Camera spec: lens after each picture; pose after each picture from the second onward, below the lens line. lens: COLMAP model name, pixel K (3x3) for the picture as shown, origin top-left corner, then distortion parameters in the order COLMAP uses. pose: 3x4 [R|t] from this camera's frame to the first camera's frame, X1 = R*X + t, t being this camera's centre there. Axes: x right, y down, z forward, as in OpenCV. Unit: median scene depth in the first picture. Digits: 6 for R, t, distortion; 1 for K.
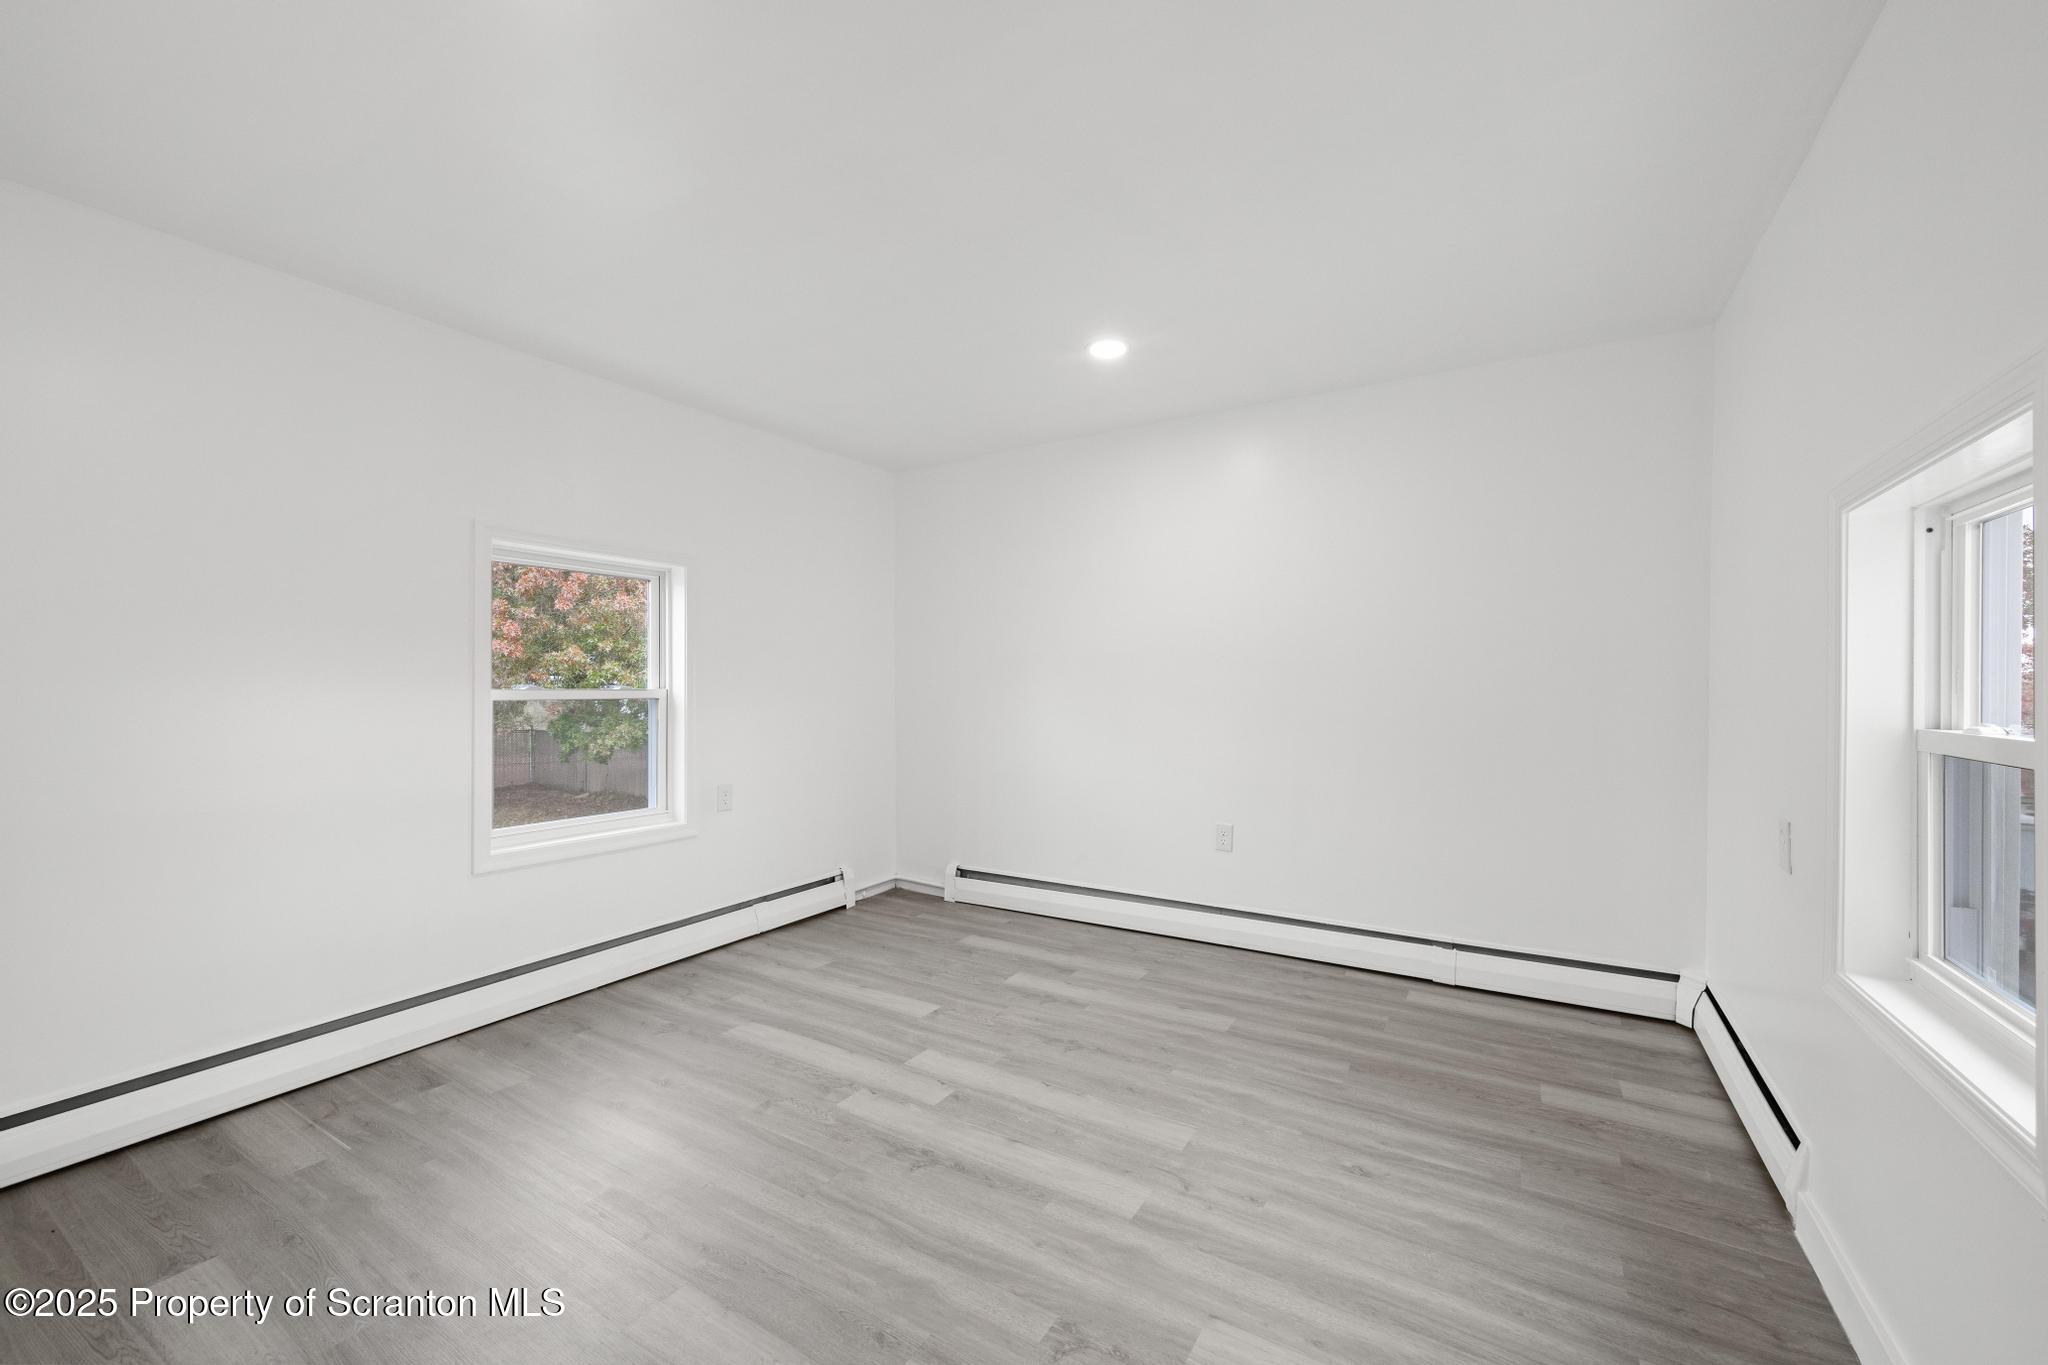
lens RADIAL K [[811.5, 0, 1027.3], [0, 811.5, 687.3], [0, 0, 1]] dist [0.001178, -0.000533]
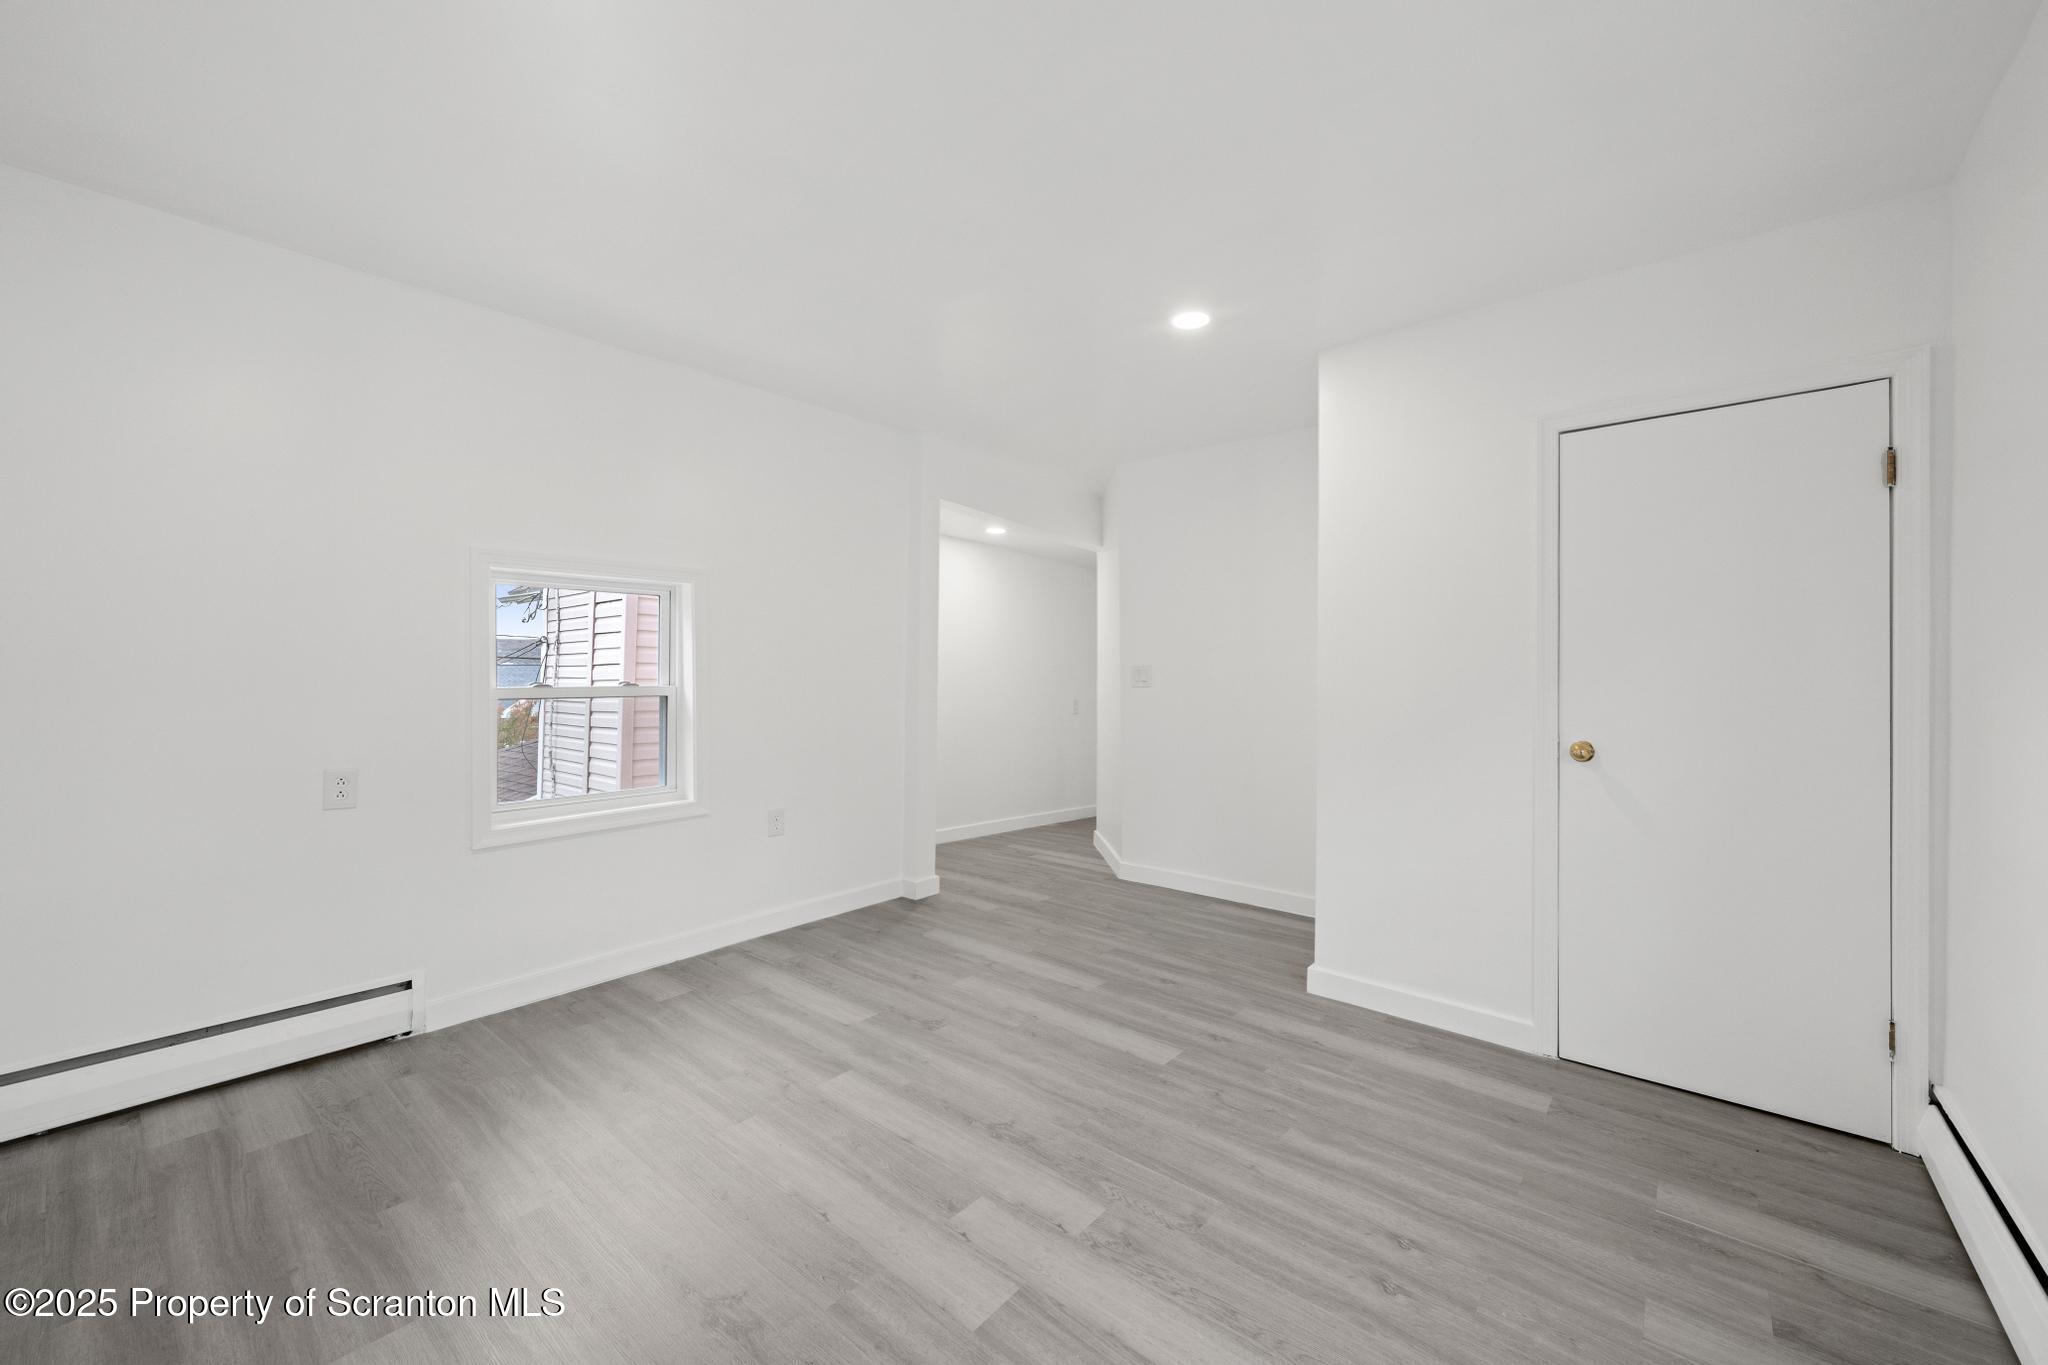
lens RADIAL K [[811.5, 0, 1018.3], [0, 811.5, 675.1], [0, 0, 1]] dist [0.001178, -0.000533]
pose [[-0.987842, -0.004958, 0.155385, -0.288865], [-0.003352, 0.999938, 0.010593, -0.004377], [-0.155428, 0.009943, -0.987797, 1.890436]]
